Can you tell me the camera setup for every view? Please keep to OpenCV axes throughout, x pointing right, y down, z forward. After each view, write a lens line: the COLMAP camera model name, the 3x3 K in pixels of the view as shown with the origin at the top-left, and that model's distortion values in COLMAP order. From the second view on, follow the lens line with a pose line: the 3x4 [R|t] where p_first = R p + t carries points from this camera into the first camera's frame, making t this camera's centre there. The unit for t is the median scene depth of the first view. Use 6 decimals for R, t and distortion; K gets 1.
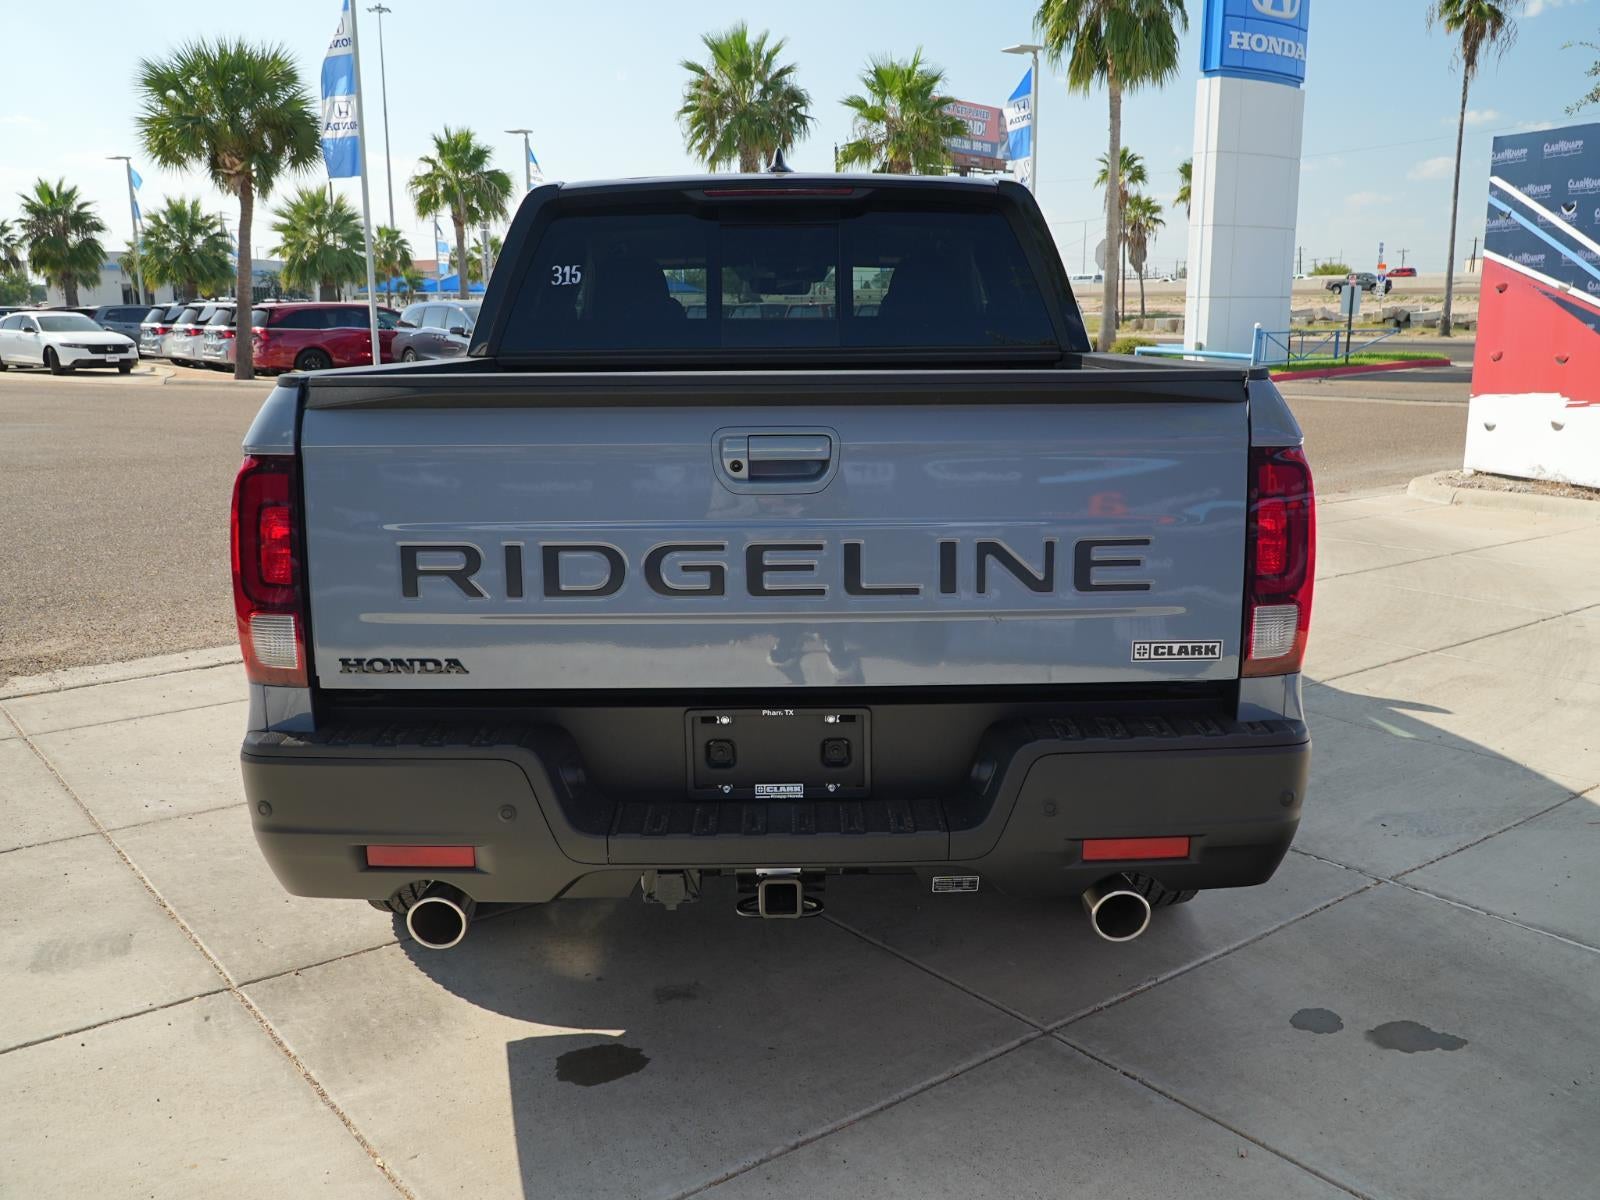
lens RADIAL K [[1421.4, 0, 800.0], [0, 1421.4, 600.0], [0, 0, 1]] dist [0.001381, -0.002771]
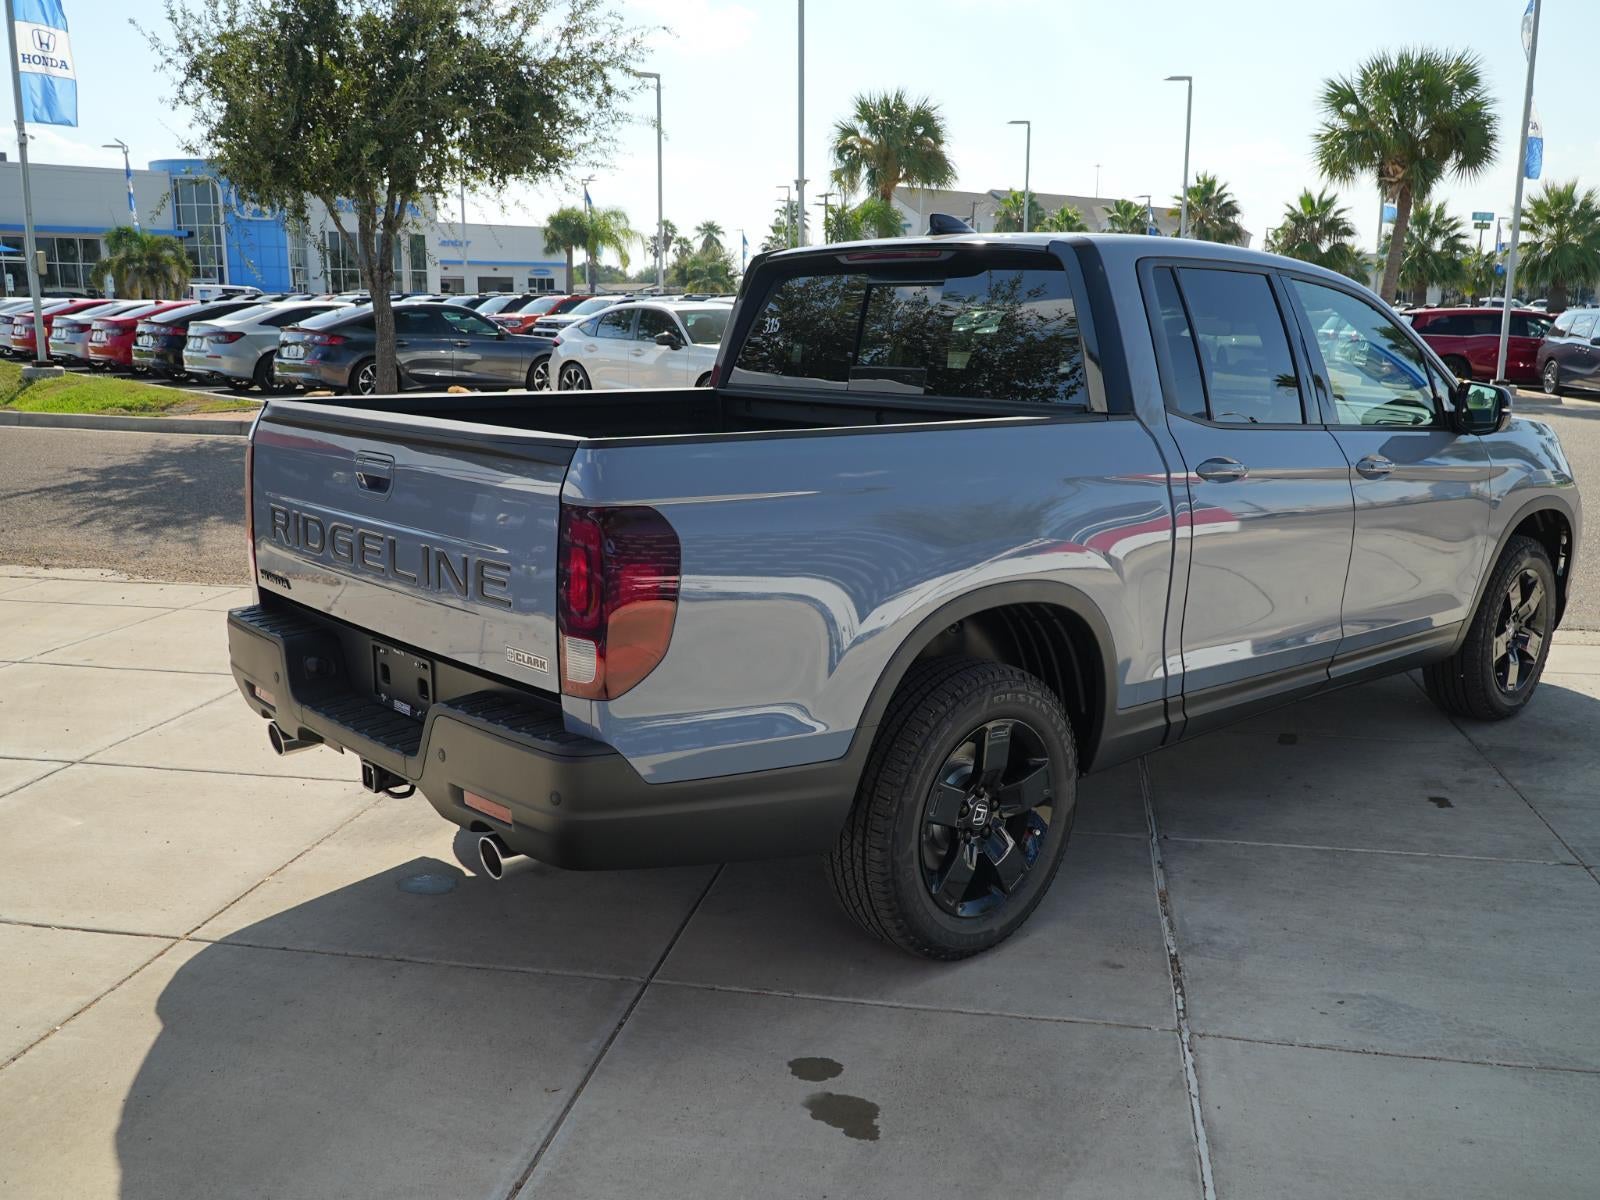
lens RADIAL K [[1408.3, 0, 800.0], [0, 1408.3, 600.0], [0, 0, 1]] dist [-0.000011, -0.005236]
pose [[0.664622, 0.159595, -0.729936, 0.321829], [-0.157380, 0.984907, 0.072044, -0.034800], [0.730417, 0.066995, 0.679708, 0.082229]]
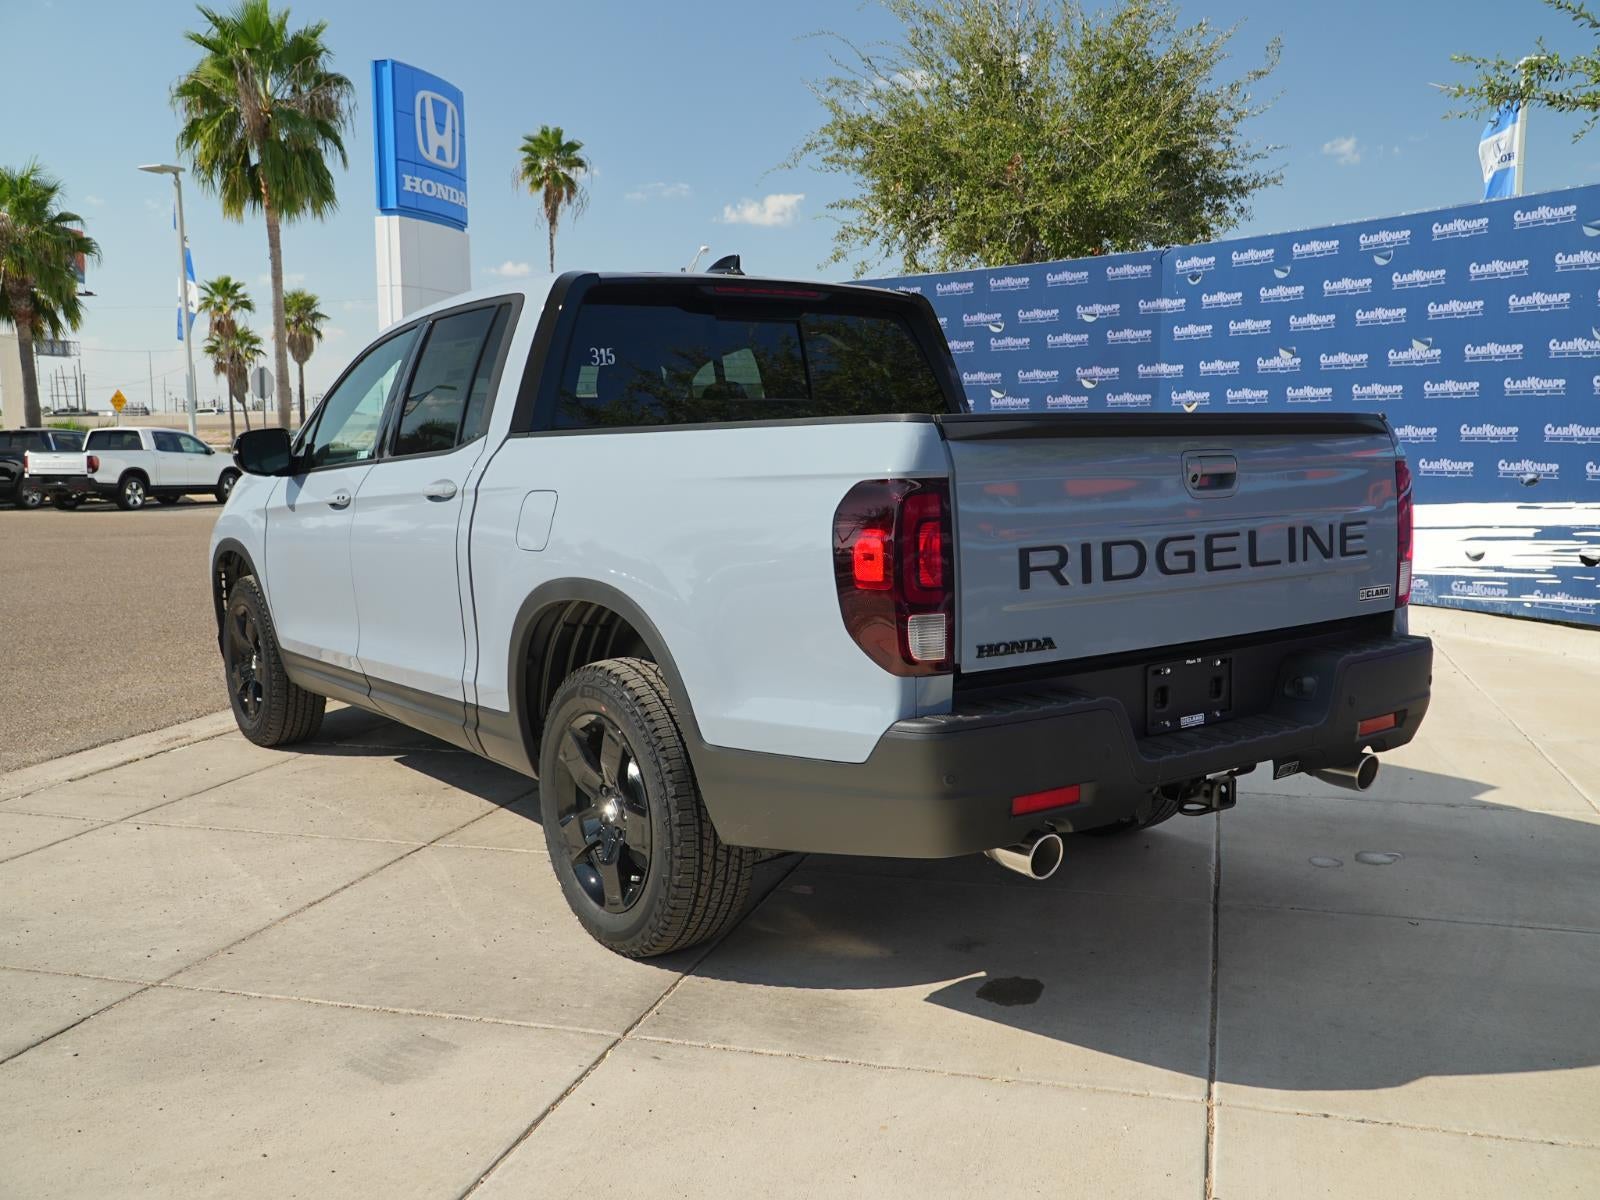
lens RADIAL K [[1421.4, 0, 800.0], [0, 1421.4, 600.0], [0, 0, 1]] dist [0.001381, -0.002771]
pose [[0.812259, -0.071364, 0.578915, -0.278064], [0.123617, 0.991004, -0.051280, 0.011145], [-0.570047, 0.113216, 0.813774, 0.025281]]
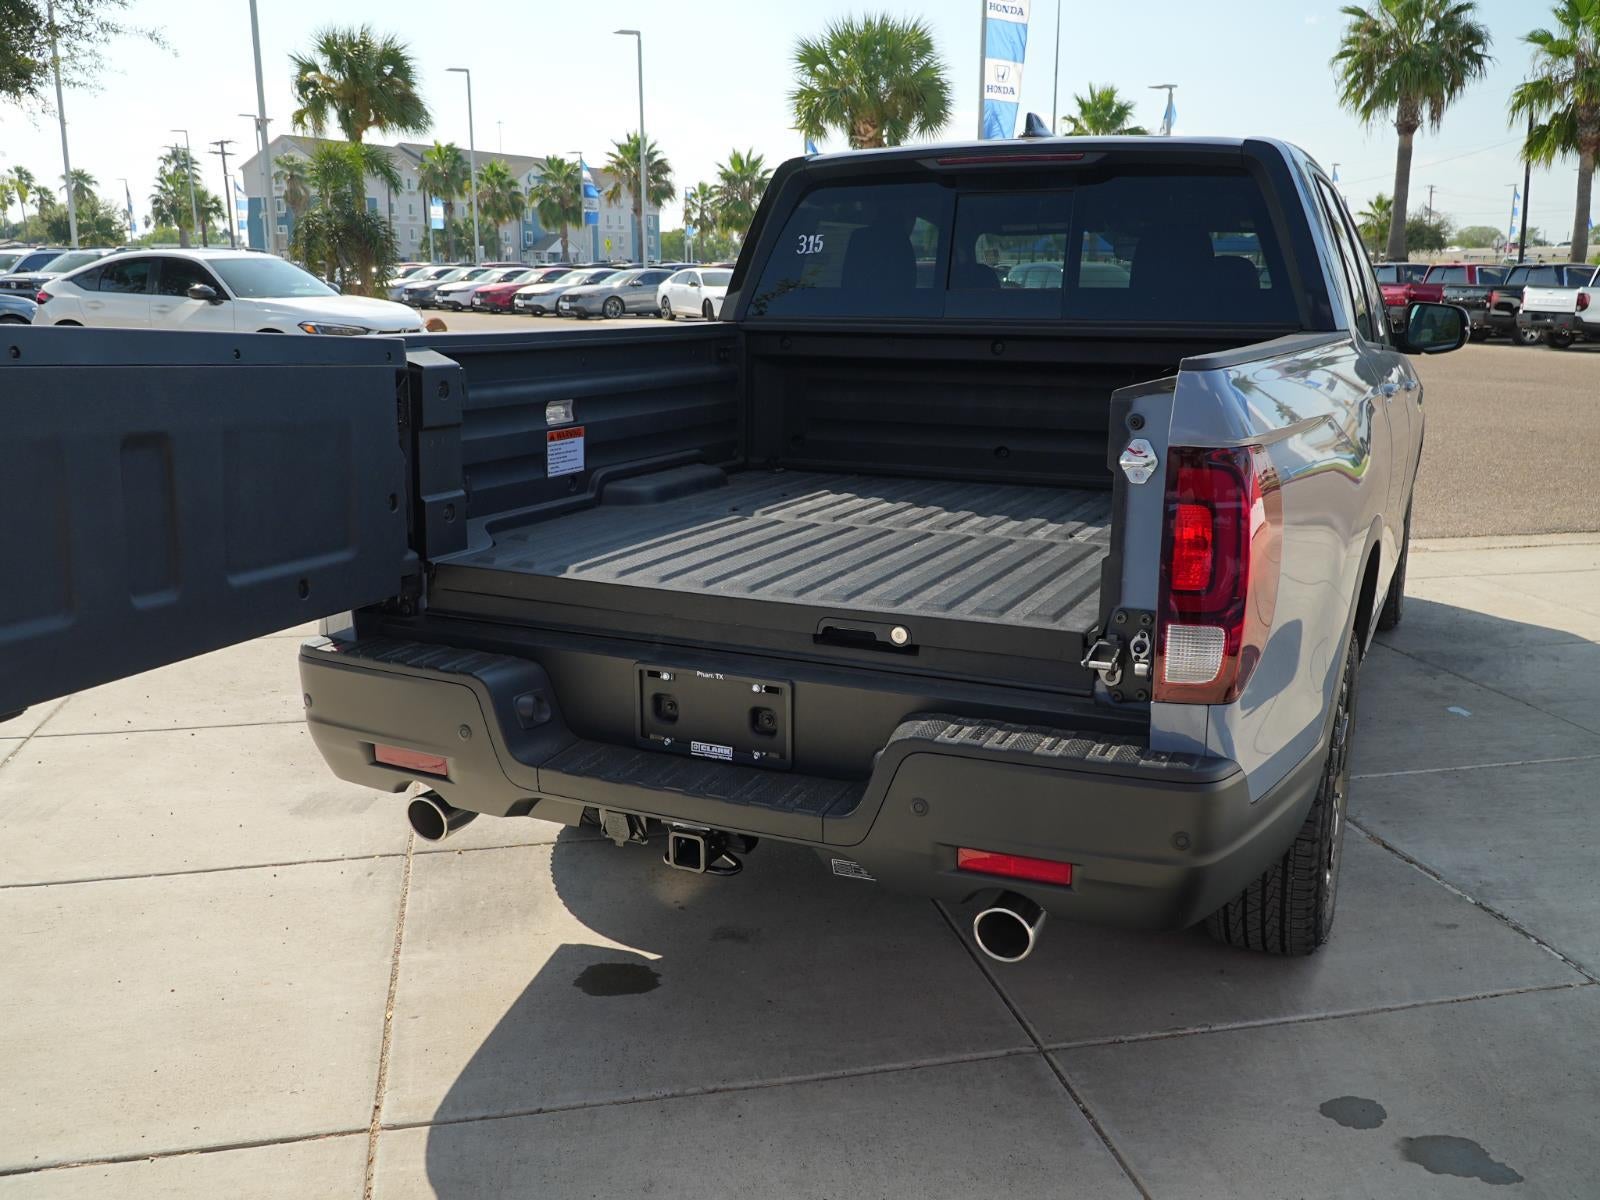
lens RADIAL K [[1416.3, 0, 800.0], [0, 1416.3, 600.0], [0, 0, 1]] dist [-0.001461, 0.000022]
pose [[0.903334, 0.104108, -0.416112, 0.117709], [-0.092114, 0.994549, 0.048859, -0.008086], [0.418930, -0.005806, 0.908000, 0.022446]]
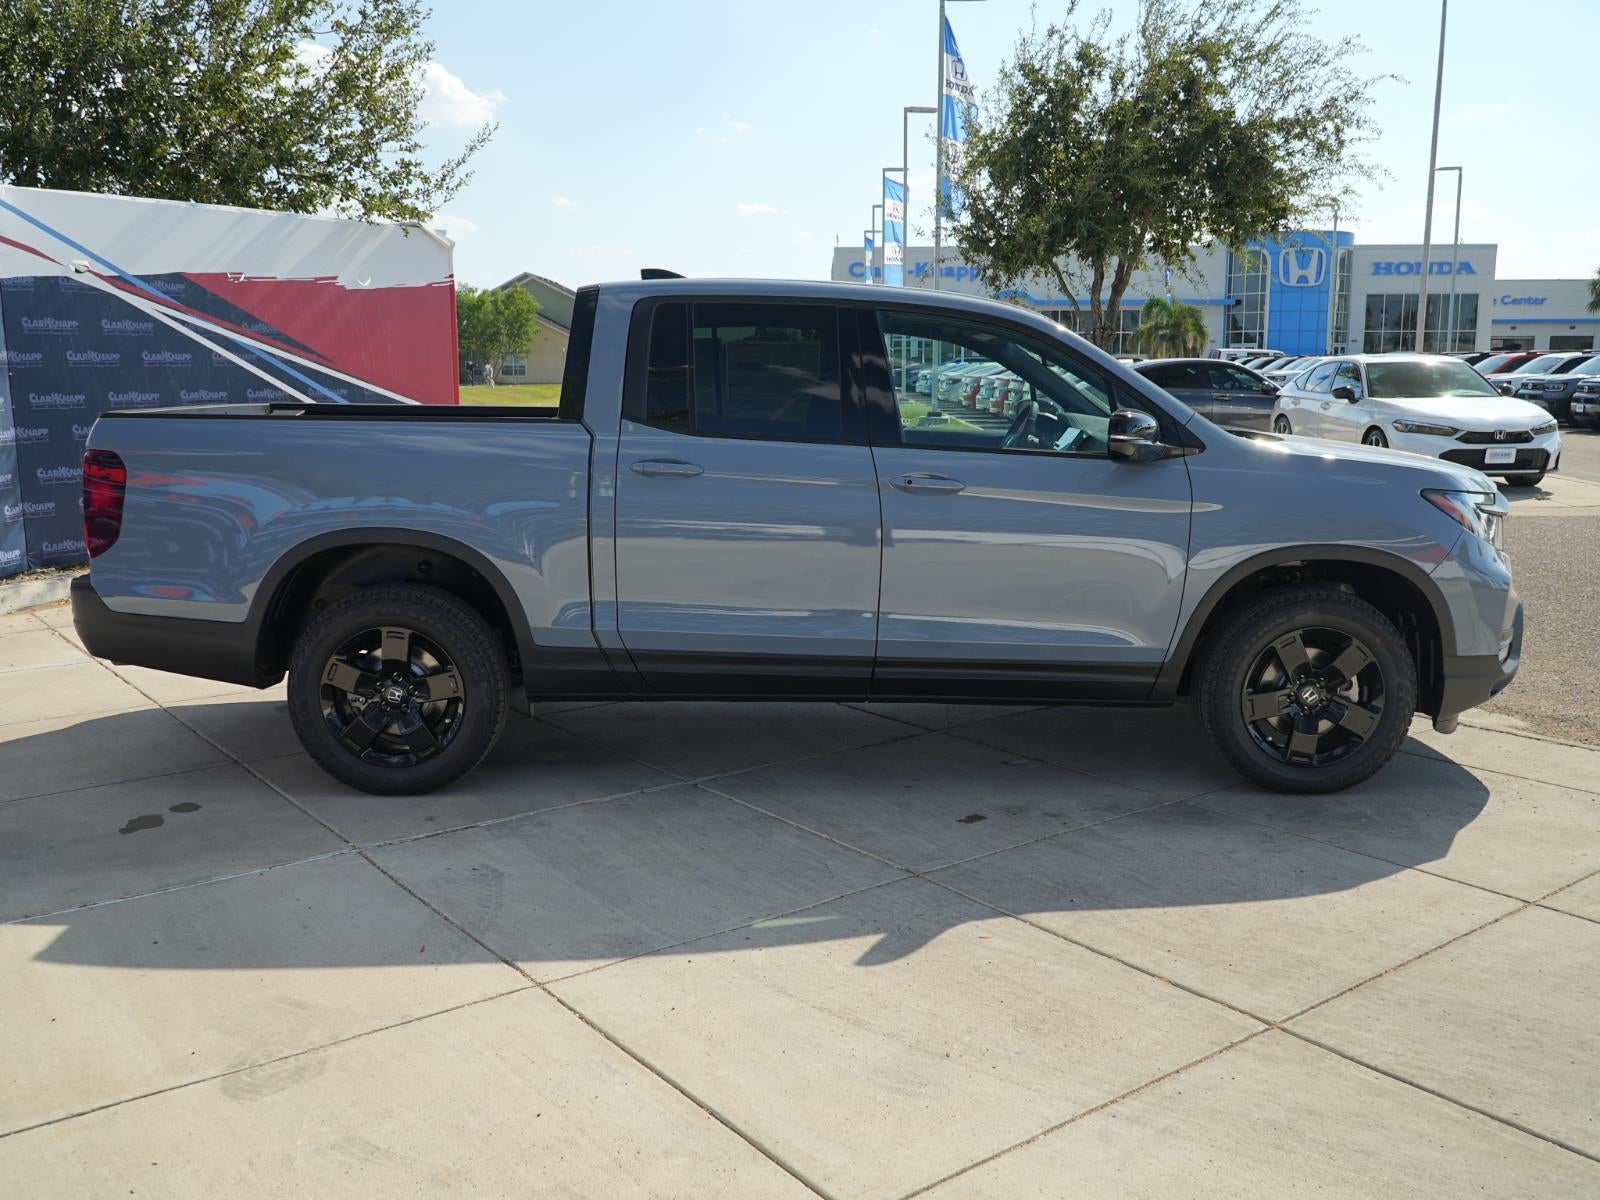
lens RADIAL K [[1408.3, 0, 800.0], [0, 1408.3, 600.0], [0, 0, 1]] dist [-0.000011, -0.005236]
pose [[-0.006010, 0.165005, -0.986274, 0.595465], [-0.197450, 0.966679, 0.162930, -0.107272], [0.980295, 0.195719, 0.026771, 0.493609]]
